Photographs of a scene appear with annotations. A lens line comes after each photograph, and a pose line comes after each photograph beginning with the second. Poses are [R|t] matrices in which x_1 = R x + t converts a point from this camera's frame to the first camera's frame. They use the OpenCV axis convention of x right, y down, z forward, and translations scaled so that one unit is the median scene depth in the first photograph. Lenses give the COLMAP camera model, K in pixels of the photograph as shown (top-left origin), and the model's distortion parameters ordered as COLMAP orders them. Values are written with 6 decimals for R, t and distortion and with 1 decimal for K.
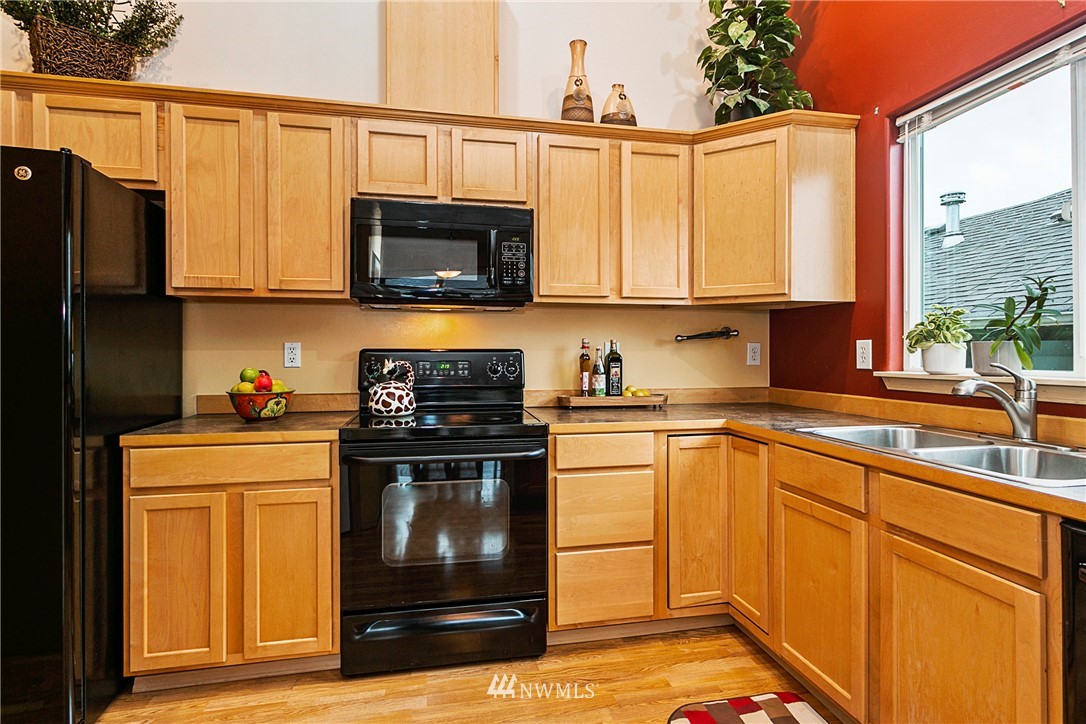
lens RADIAL K [[537.0, 0, 531.8], [0, 537.0, 359.9], [0, 0, 1]] dist [0.008907, 0.000818]
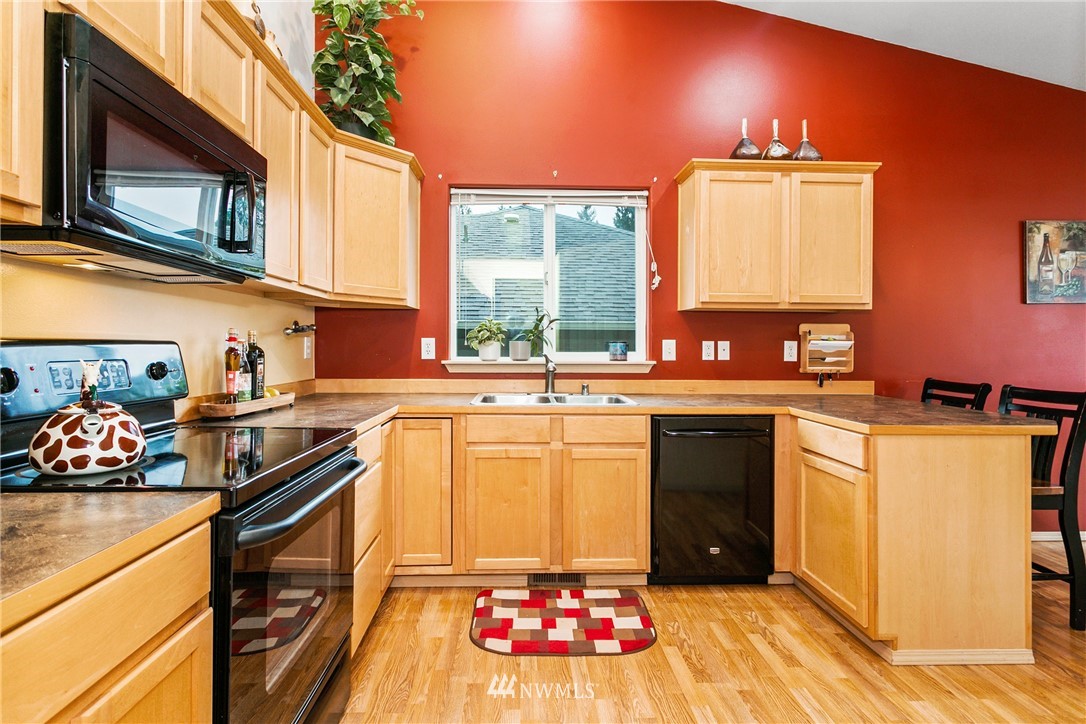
lens RADIAL K [[537.0, 0, 561.9], [0, 537.0, 350.2], [0, 0, 1]] dist [0.008907, 0.000818]
pose [[0.127771, -0.002765, 0.991800, -0.712963], [0.007143, 0.999973, 0.001867, -0.006687], [-0.991778, 0.006846, 0.127787, 0.501543]]
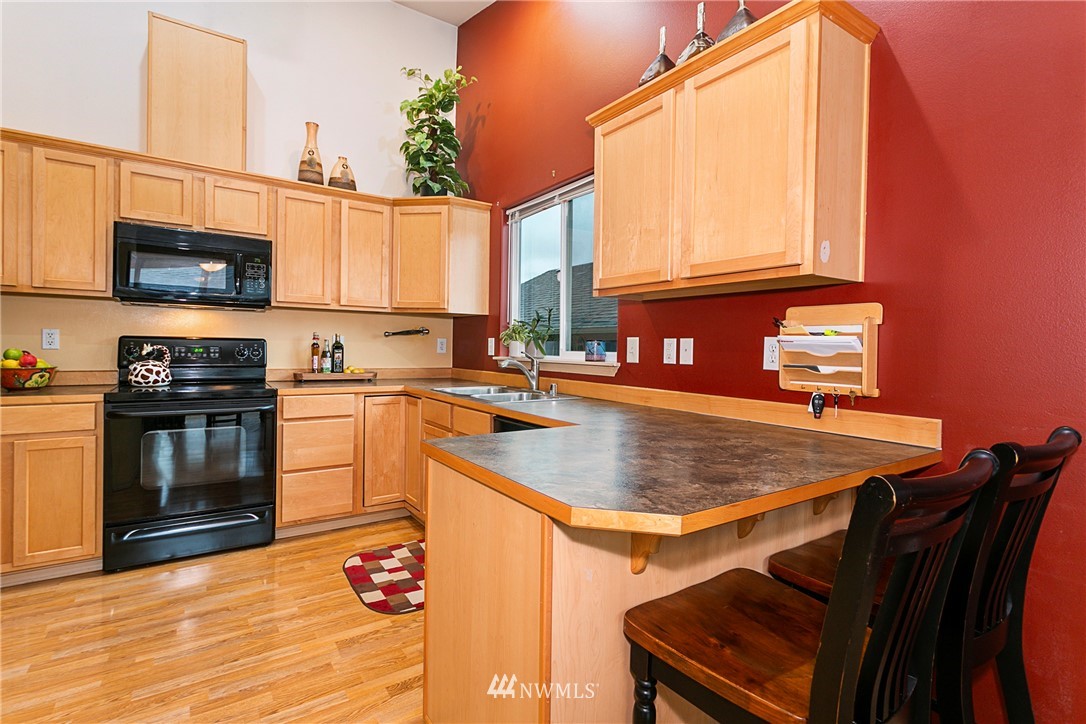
lens RADIAL K [[537.0, 0, 549.0], [0, 537.0, 354.3], [0, 0, 1]] dist [0.008907, 0.000818]
pose [[0.923792, 0.012178, 0.382702, 0.143609], [-0.013950, 0.999901, 0.001855, 0.007995], [-0.382642, -0.007052, 0.923870, -0.625888]]
